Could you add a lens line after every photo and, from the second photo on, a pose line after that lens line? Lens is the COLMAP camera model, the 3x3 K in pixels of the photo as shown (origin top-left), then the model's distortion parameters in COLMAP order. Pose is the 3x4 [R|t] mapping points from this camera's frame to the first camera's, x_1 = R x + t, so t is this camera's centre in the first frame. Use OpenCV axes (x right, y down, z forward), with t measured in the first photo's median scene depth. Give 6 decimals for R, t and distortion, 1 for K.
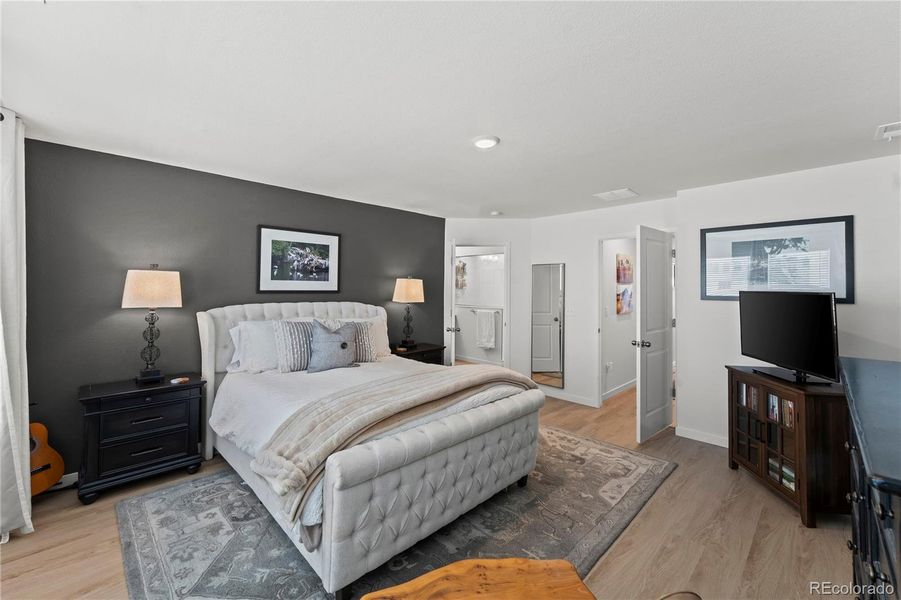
lens RADIAL K [[359.5, 0, 449.2], [0, 359.5, 285.0], [0, 0, 1]] dist [0.000086, 0.000037]
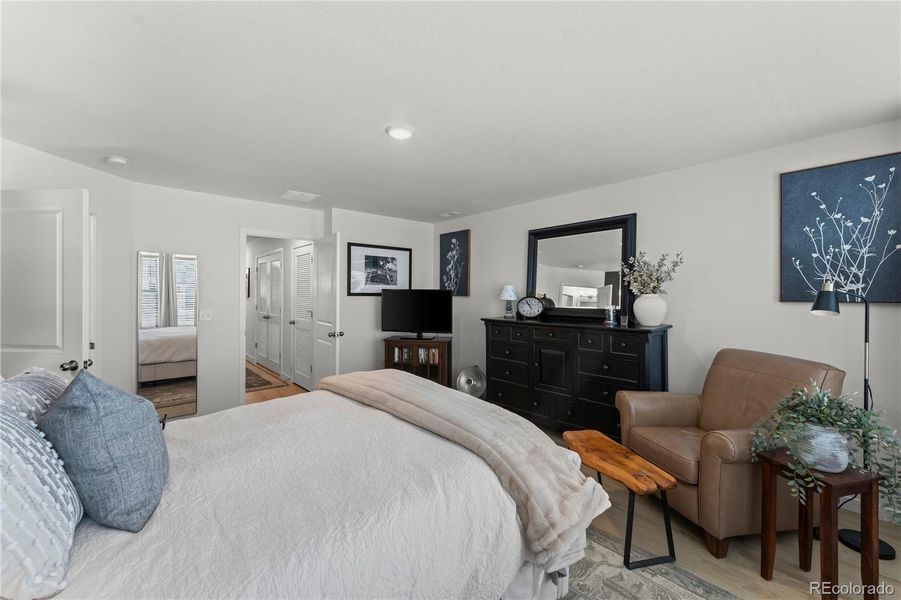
lens RADIAL K [[363.8, 0, 447.8], [0, 363.8, 299.2], [0, 0, 1]] dist [-0.001121, -0.000062]
pose [[0.048443, -0.019770, 0.998630, -0.701785], [-0.006144, 0.999779, 0.020091, 0.026834], [-0.998807, -0.007109, 0.048311, 0.649722]]
